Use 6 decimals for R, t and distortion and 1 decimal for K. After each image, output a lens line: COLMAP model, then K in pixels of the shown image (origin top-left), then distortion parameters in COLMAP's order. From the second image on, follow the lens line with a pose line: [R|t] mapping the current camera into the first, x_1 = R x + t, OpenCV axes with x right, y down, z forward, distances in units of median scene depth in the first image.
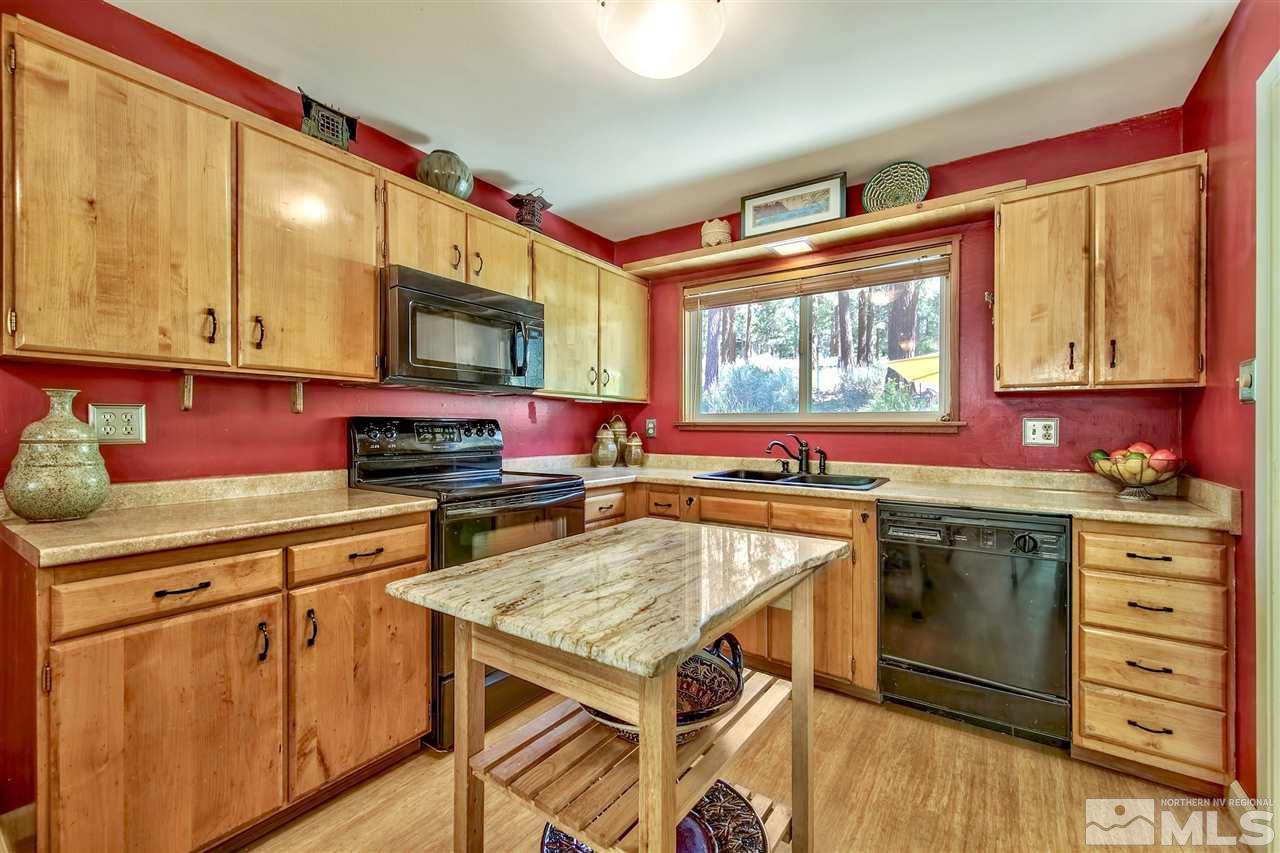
lens RADIAL K [[533.4, 0, 641.1], [0, 533.4, 422.5], [0, 0, 1]] dist [0.002991, 0.000165]
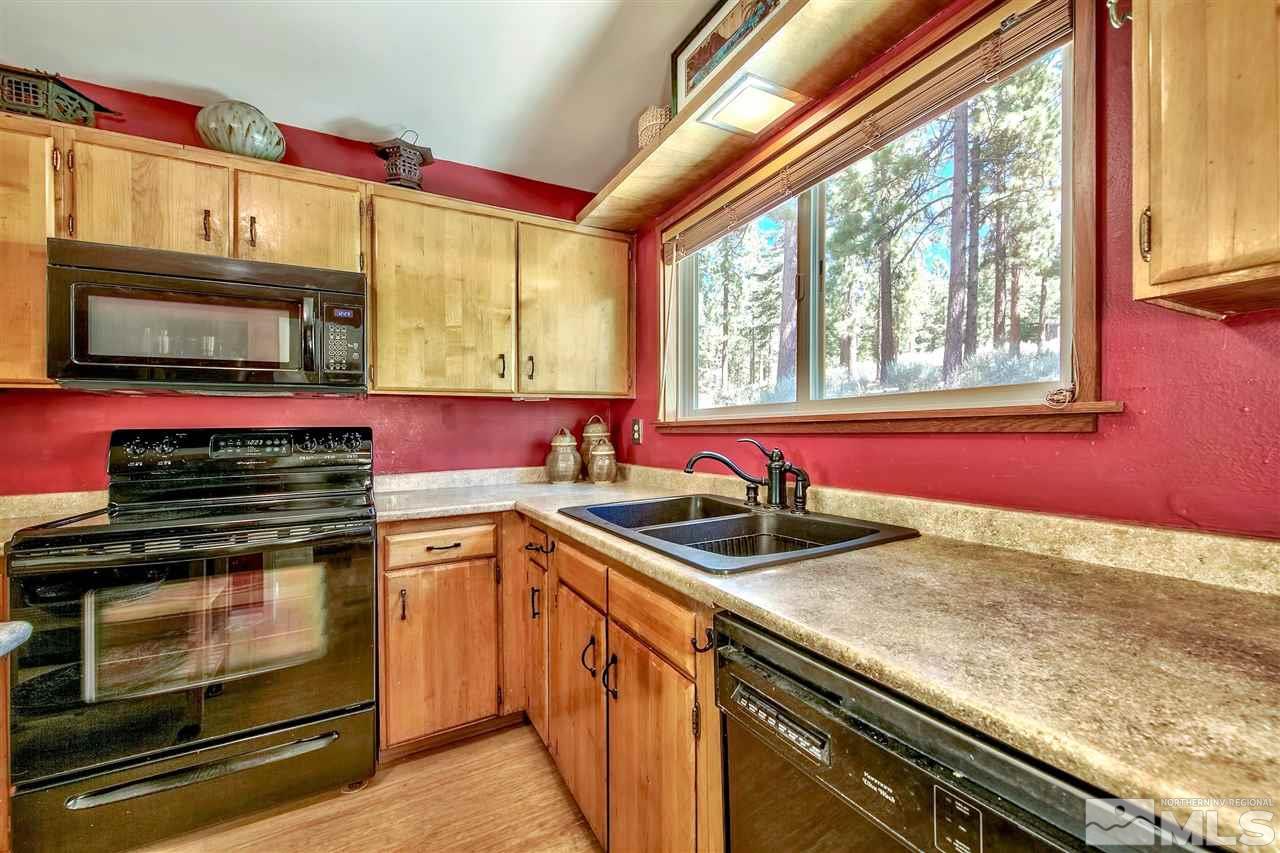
lens RADIAL K [[500.1, 0, 633.1], [0, 500.1, 432.4], [0, 0, 1]] dist [-0.000513, -0.000244]
pose [[0.887064, -0.020743, -0.461181, 0.433874], [0.028096, 0.999564, 0.009084, 0.007293], [0.460791, -0.021015, 0.887260, 0.491764]]
